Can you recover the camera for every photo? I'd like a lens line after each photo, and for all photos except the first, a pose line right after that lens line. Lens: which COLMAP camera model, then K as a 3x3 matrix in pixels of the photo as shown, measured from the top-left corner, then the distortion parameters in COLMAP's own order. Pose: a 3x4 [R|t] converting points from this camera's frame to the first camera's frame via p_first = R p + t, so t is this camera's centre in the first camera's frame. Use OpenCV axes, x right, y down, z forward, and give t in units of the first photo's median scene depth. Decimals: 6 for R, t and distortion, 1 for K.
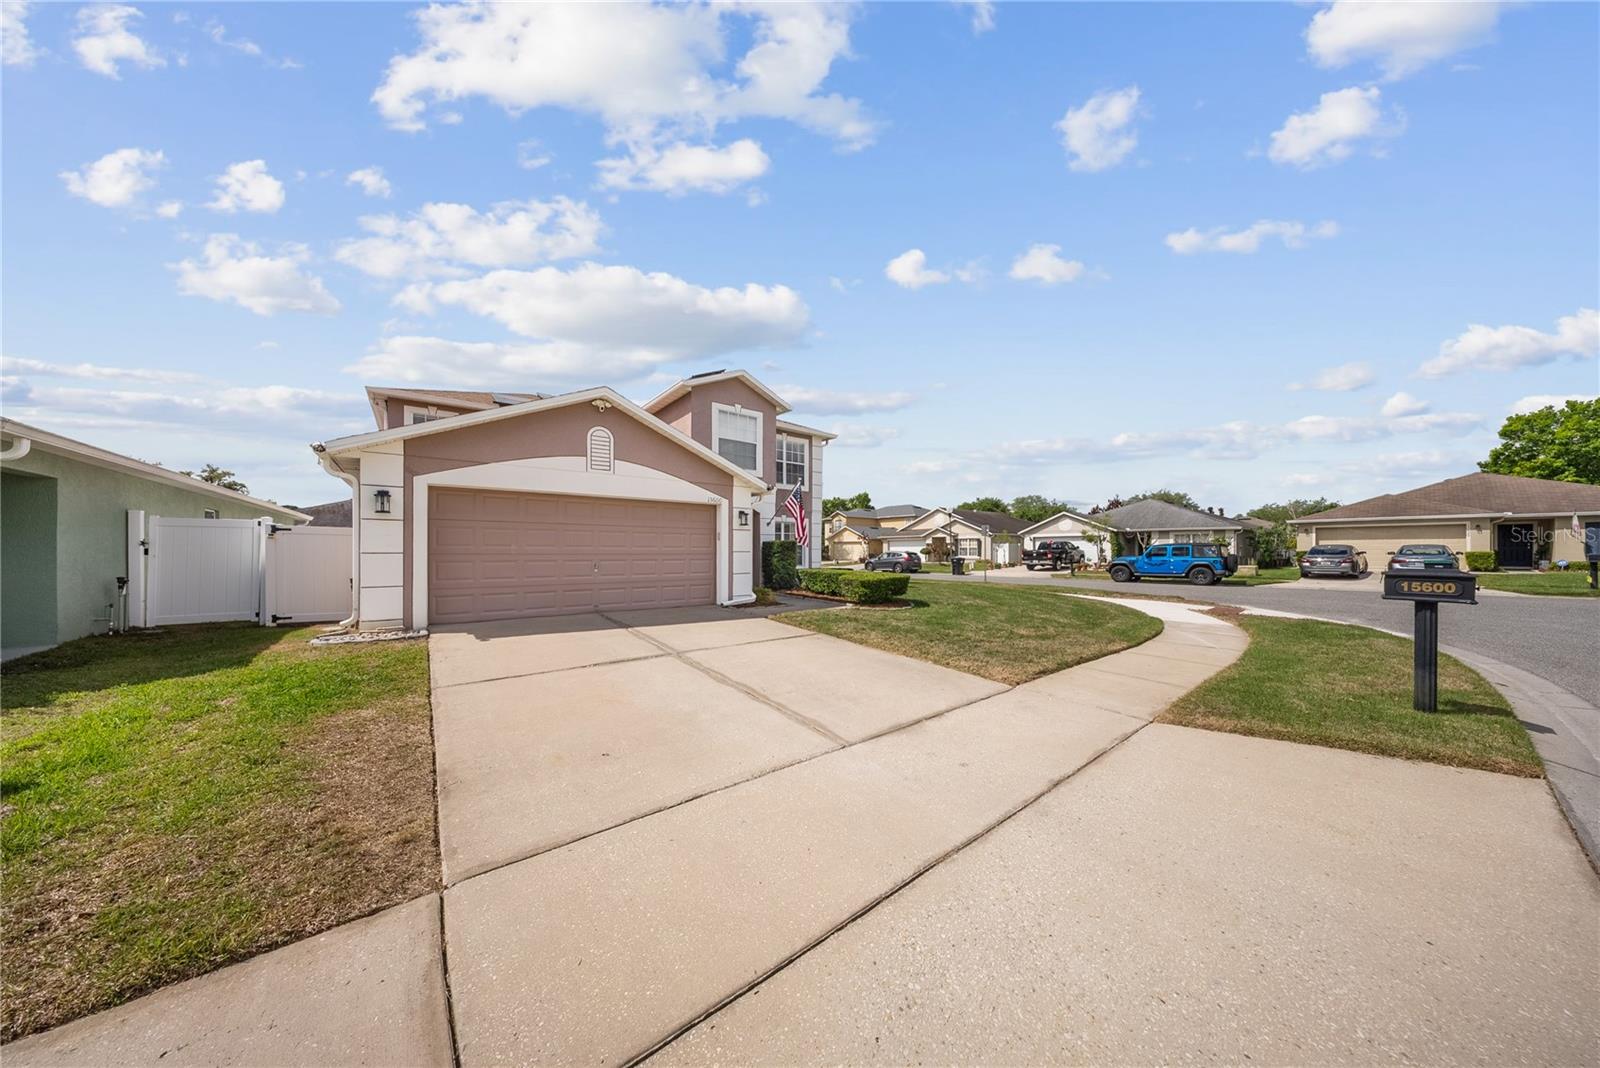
lens RADIAL K [[476.8, 0, 808.4], [0, 476.8, 547.6], [0, 0, 1]] dist [0.002593, -0.000125]
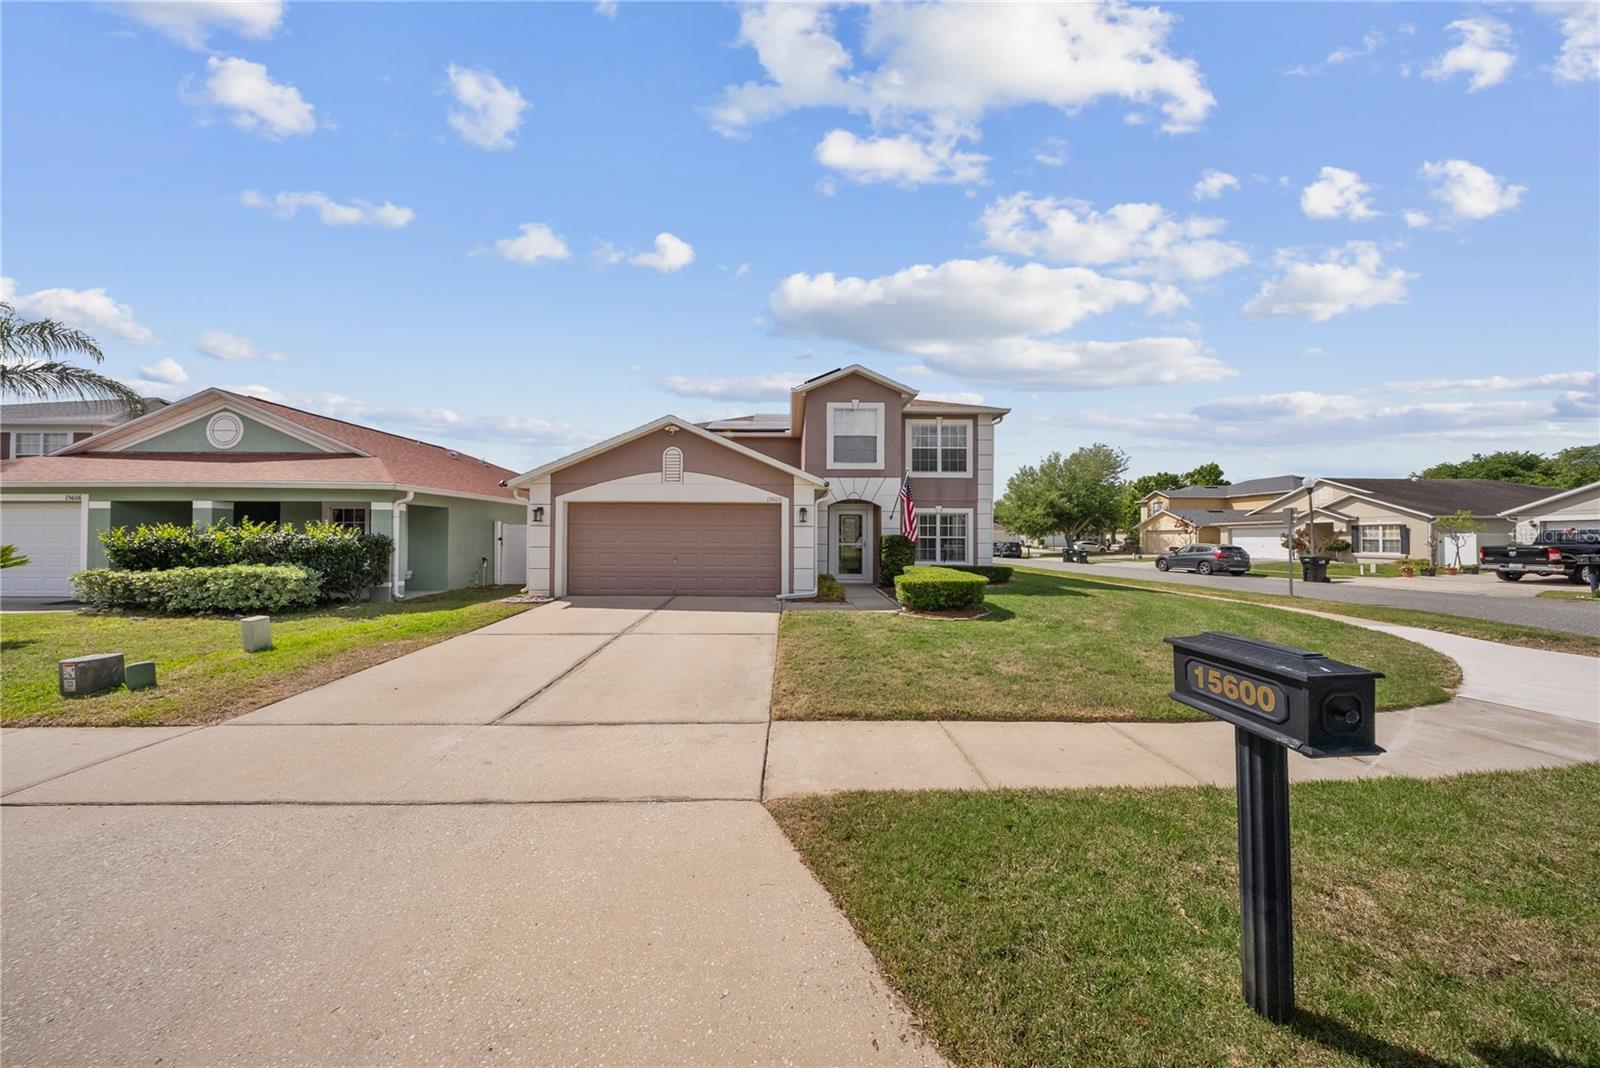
lens RADIAL K [[476.8, 0, 803.4], [0, 476.8, 529.6], [0, 0, 1]] dist [0.002593, -0.000125]
pose [[0.796749, -0.006989, -0.604270, 0.282506], [-0.000815, 0.999920, -0.012639, -0.010113], [0.604310, 0.010562, 0.796680, 0.103861]]
